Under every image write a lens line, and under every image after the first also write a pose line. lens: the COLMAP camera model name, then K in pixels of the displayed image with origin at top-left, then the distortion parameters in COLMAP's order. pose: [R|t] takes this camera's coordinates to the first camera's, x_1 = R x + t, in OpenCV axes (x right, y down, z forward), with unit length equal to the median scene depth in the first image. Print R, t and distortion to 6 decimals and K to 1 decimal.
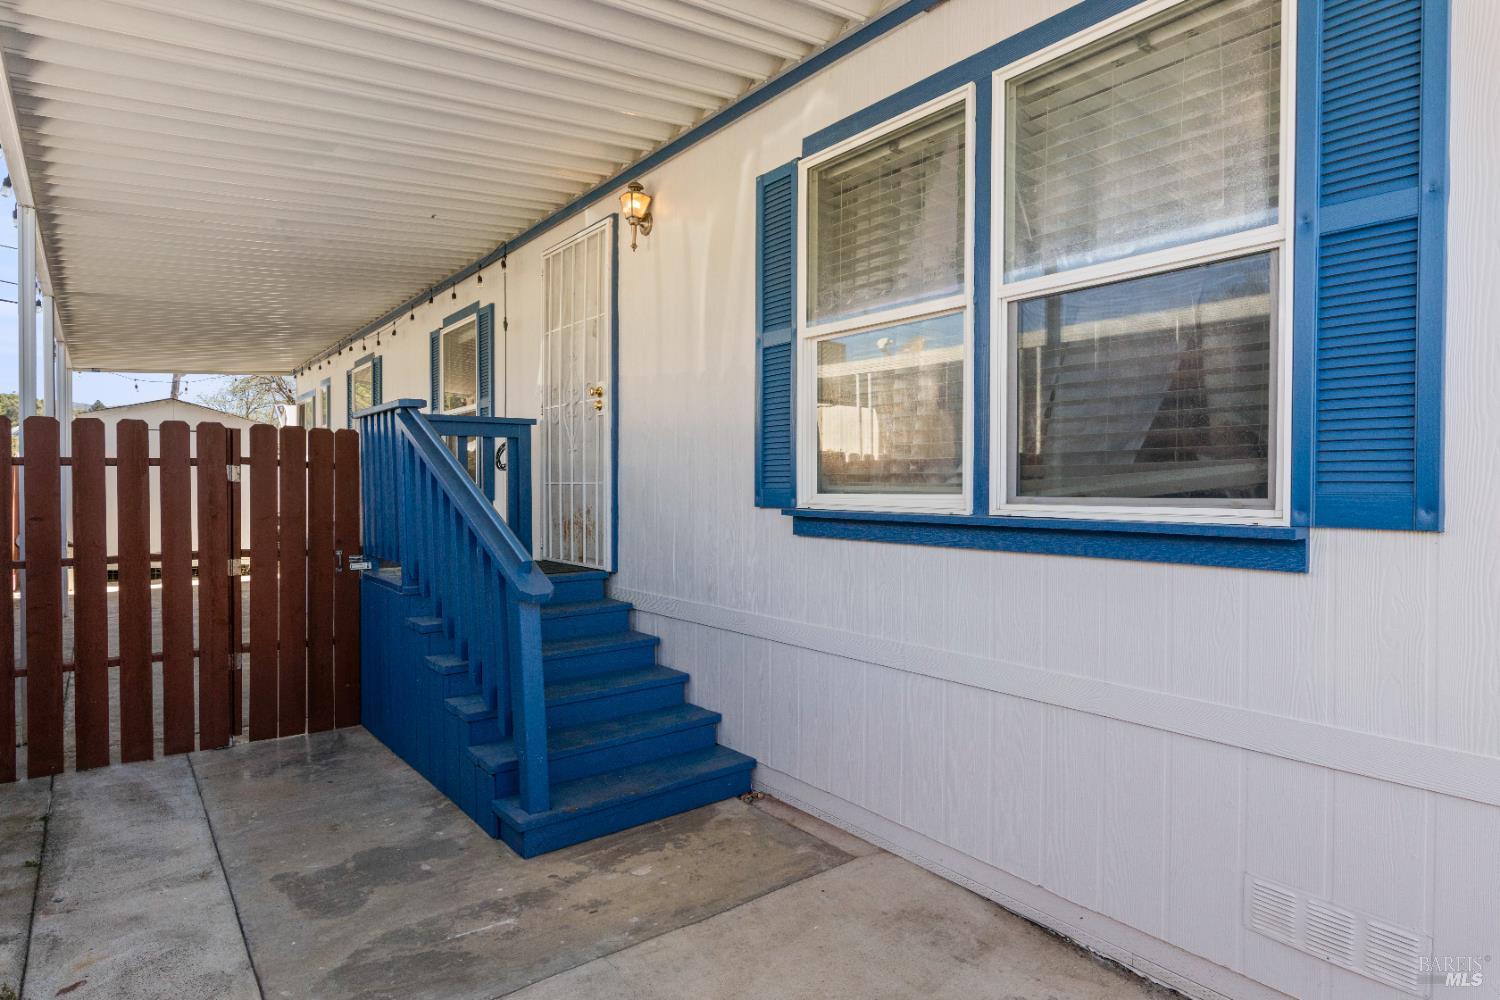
lens RADIAL K [[863.4, 0, 753.0], [0, 863.4, 498.8], [0, 0, 1]] dist [-0.001272, 0.001250]
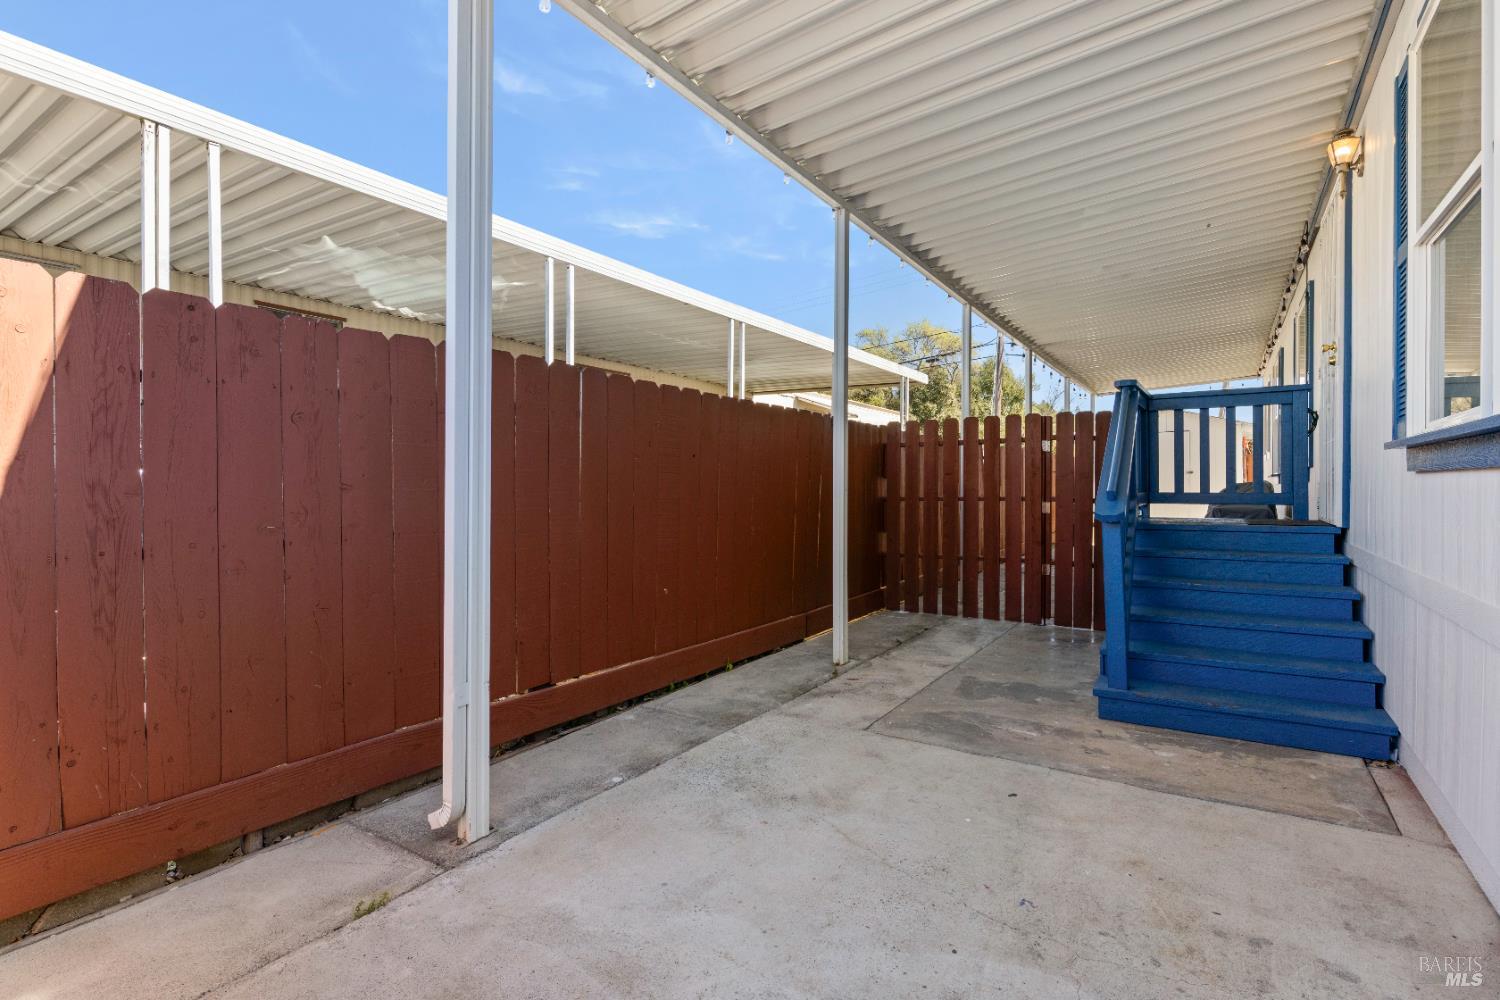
lens RADIAL K [[708.6, 0, 743.3], [0, 708.6, 493.5], [0, 0, 1]] dist [-0.004890, -0.001116]
pose [[0.308887, 0.010401, -0.951042, 0.601572], [-0.015590, 0.999861, 0.005871, 0.079861], [0.950971, 0.013013, 0.309006, 0.152508]]
